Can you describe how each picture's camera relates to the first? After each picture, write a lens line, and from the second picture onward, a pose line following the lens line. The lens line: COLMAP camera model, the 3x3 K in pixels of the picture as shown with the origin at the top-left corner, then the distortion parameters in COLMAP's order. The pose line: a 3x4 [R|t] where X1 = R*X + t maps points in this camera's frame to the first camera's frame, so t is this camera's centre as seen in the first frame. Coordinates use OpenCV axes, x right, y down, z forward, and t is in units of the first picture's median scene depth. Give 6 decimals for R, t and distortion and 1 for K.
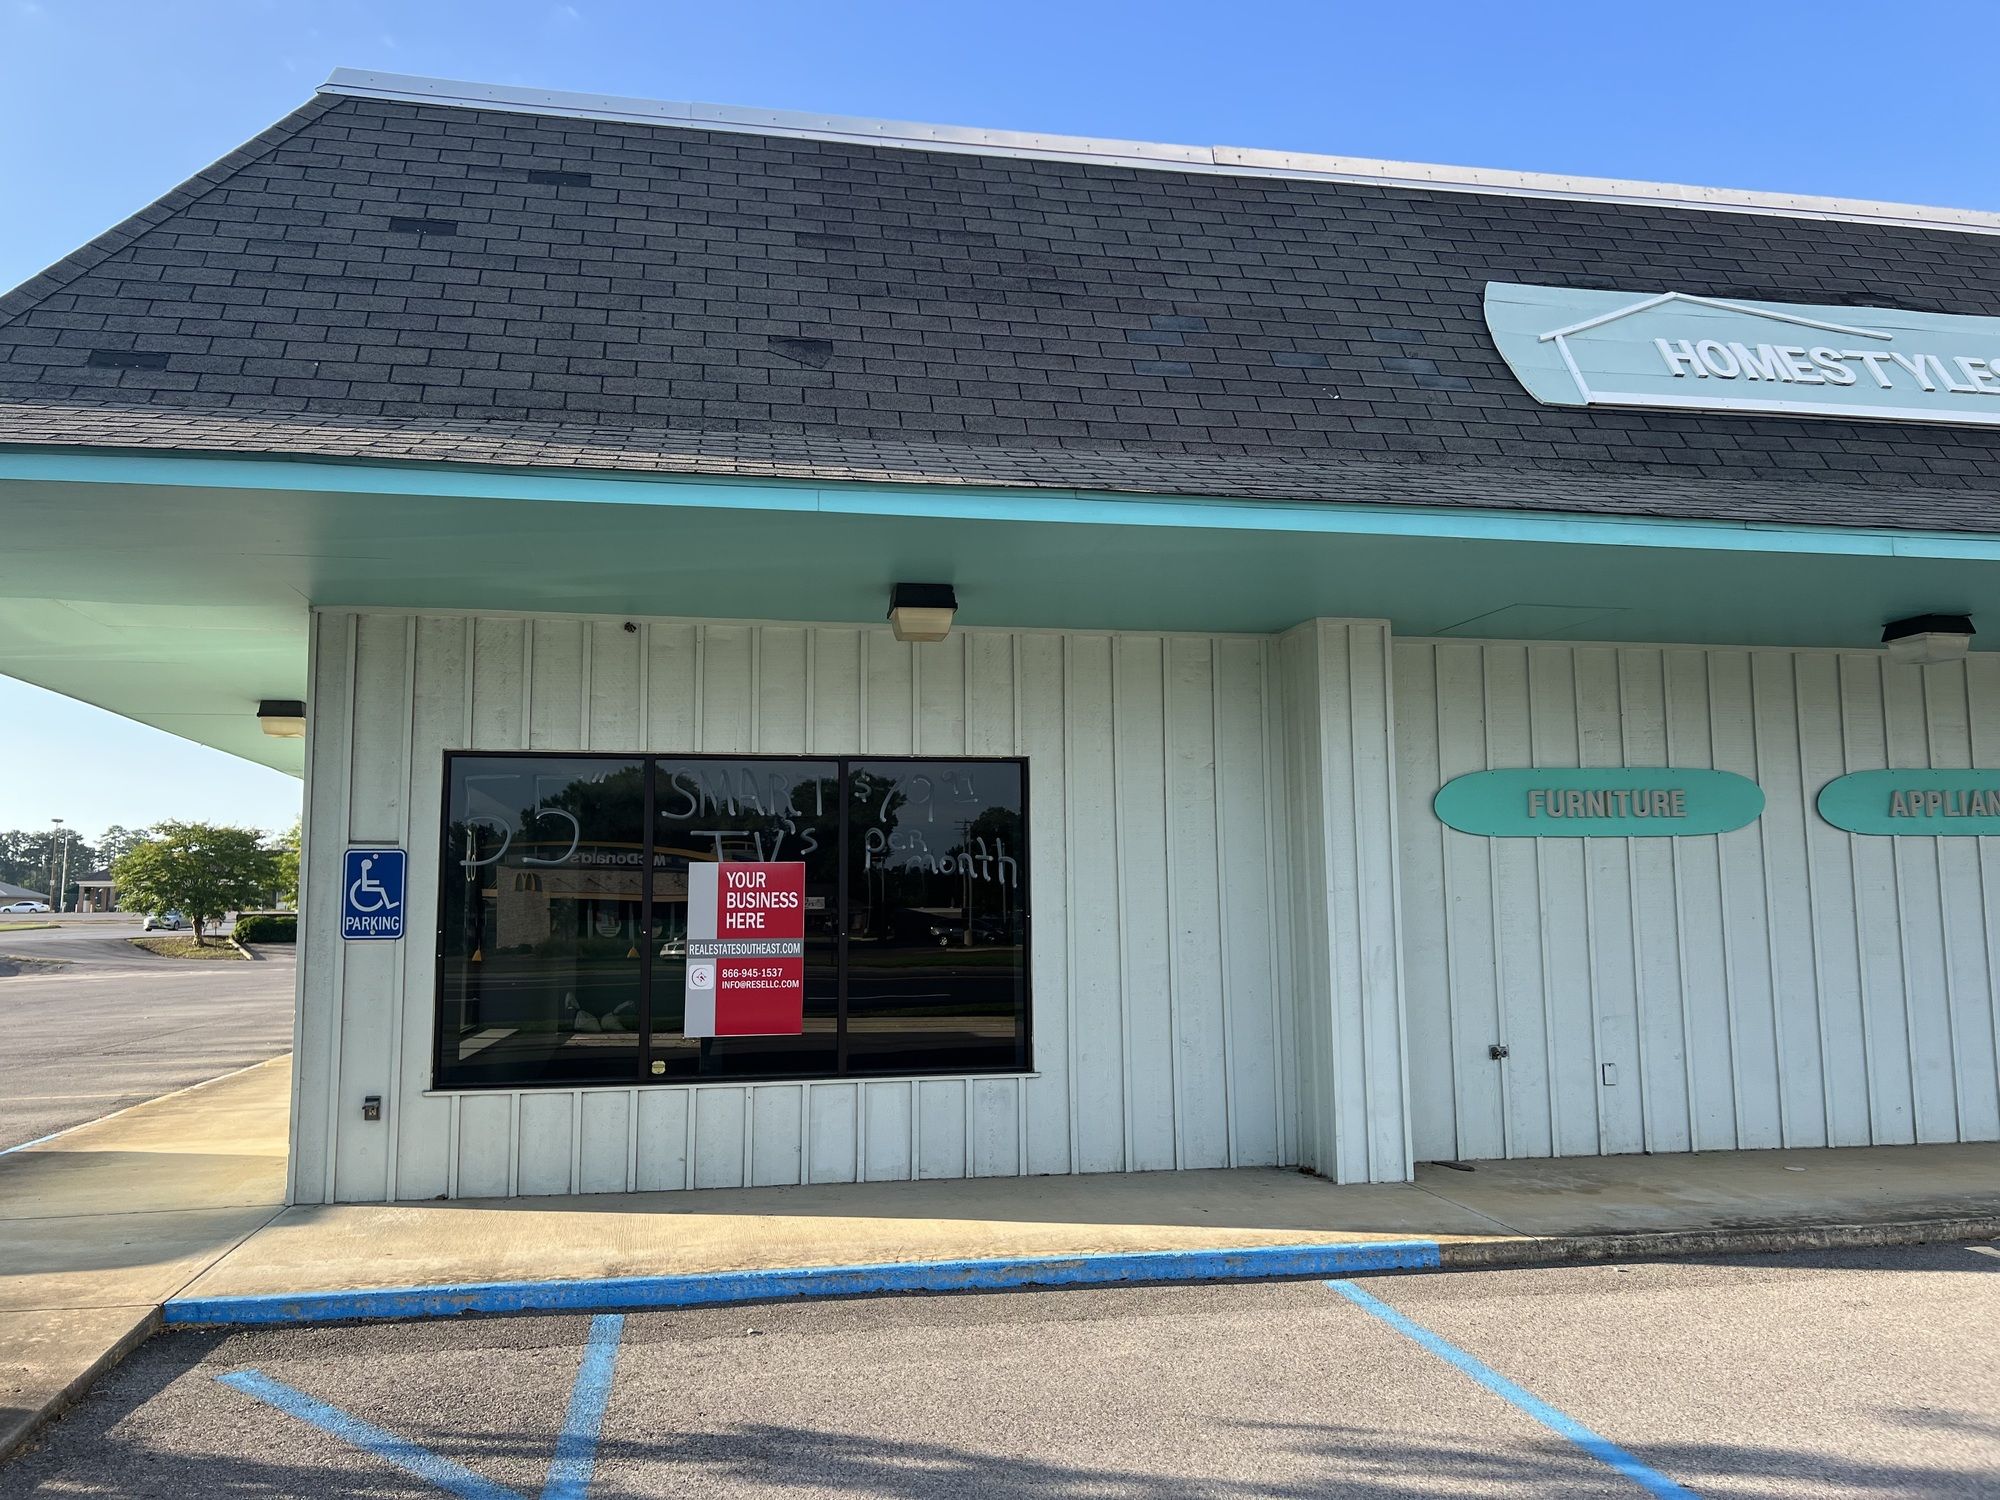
lens RADIAL K [[1517.0, 0, 984.8], [0, 1517.0, 742.7], [0, 0, 1]] dist [0.053060, -0.052529]
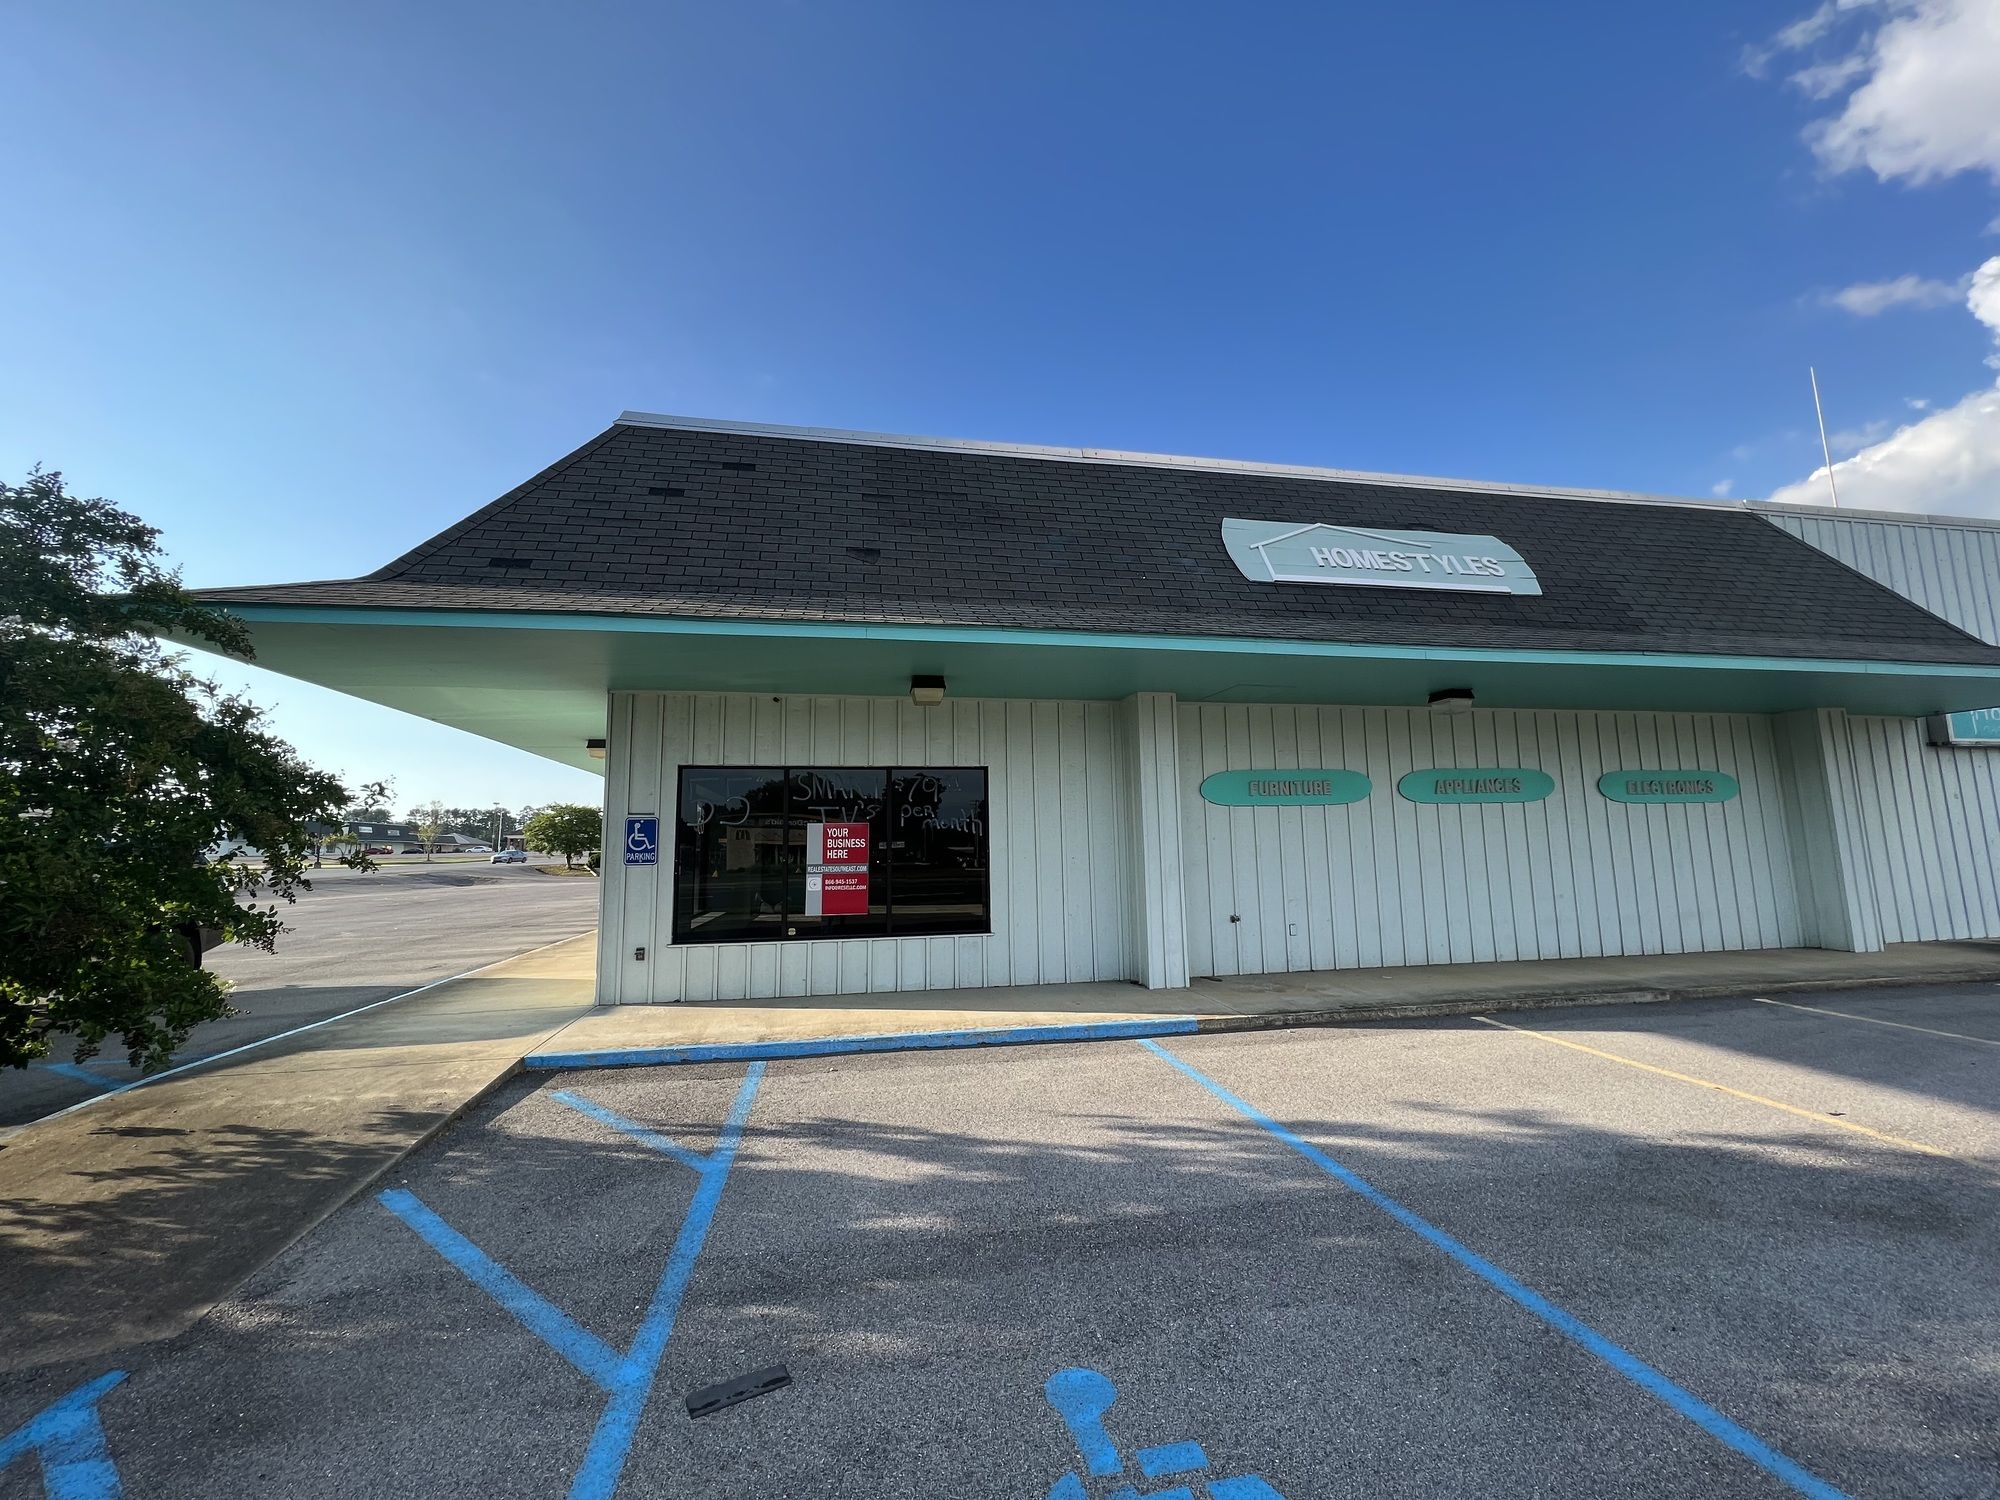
lens RADIAL K [[804.7, 0, 996.1], [0, 804.7, 745.0], [0, 0, 1]] dist [0.000839, -0.000074]
pose [[0.999912, -0.007509, 0.010939, 0.031371], [0.007691, 0.999831, -0.016685, -0.000490], [-0.010812, 0.016768, 0.999801, -0.007276]]
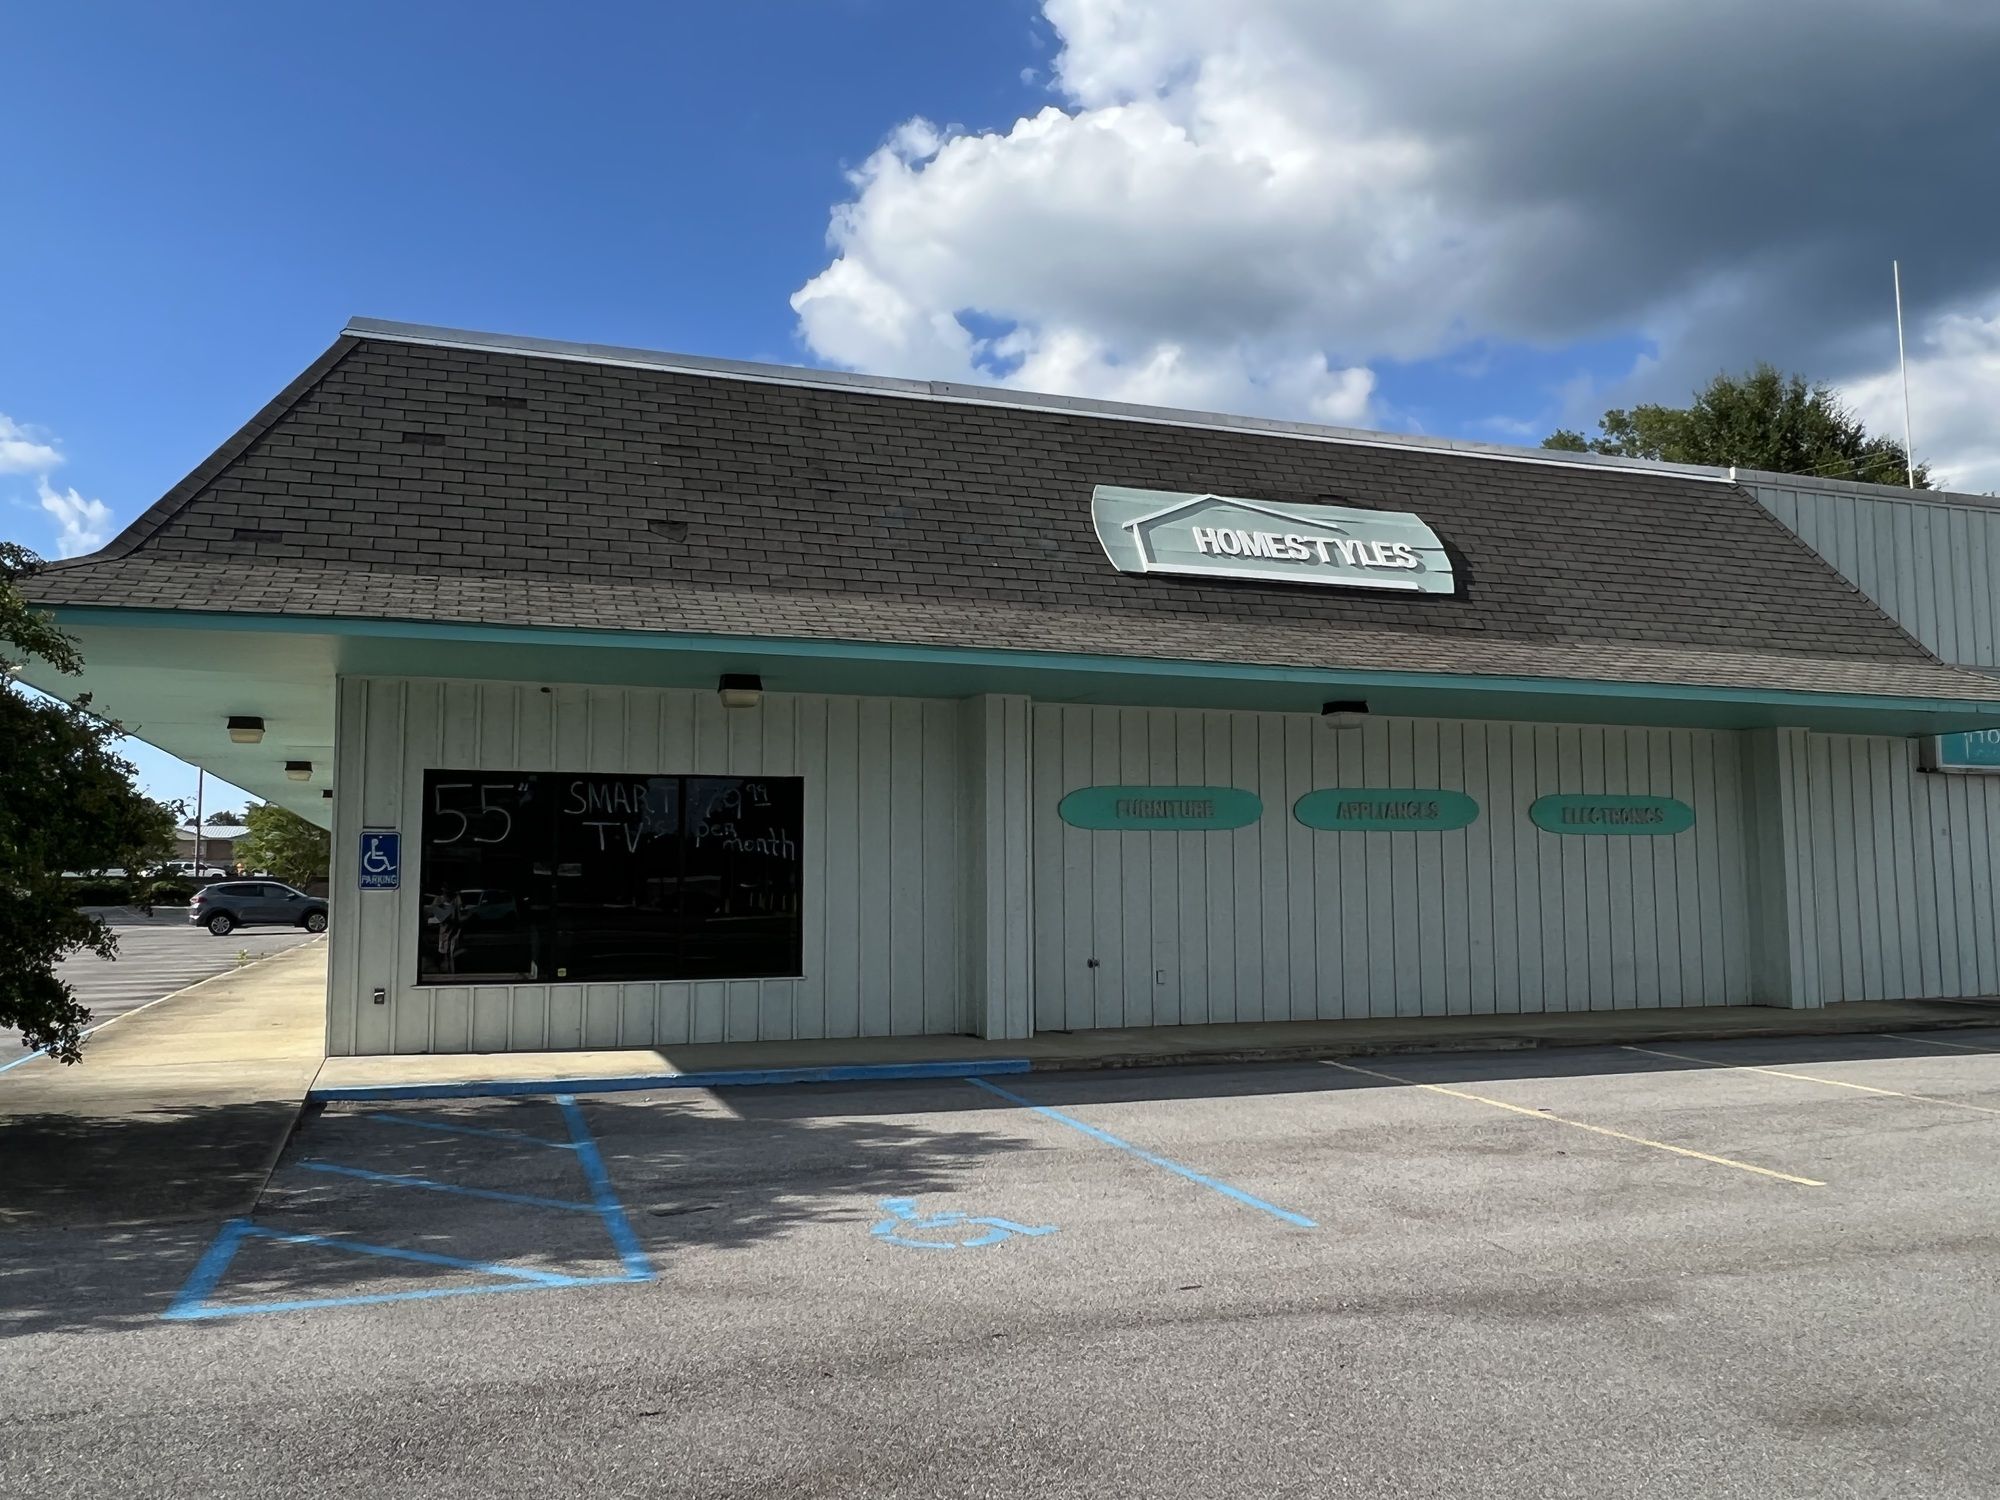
lens RADIAL K [[1535.9, 0, 1000.0], [0, 1535.9, 750.0], [0, 0, 1]] dist [0.014685, 0.000573]
pose [[0.986537, 0.018901, 0.162445, -0.031571], [-0.023217, 0.999425, 0.024713, -0.067290], [-0.161885, -0.028152, 0.986408, -0.646485]]
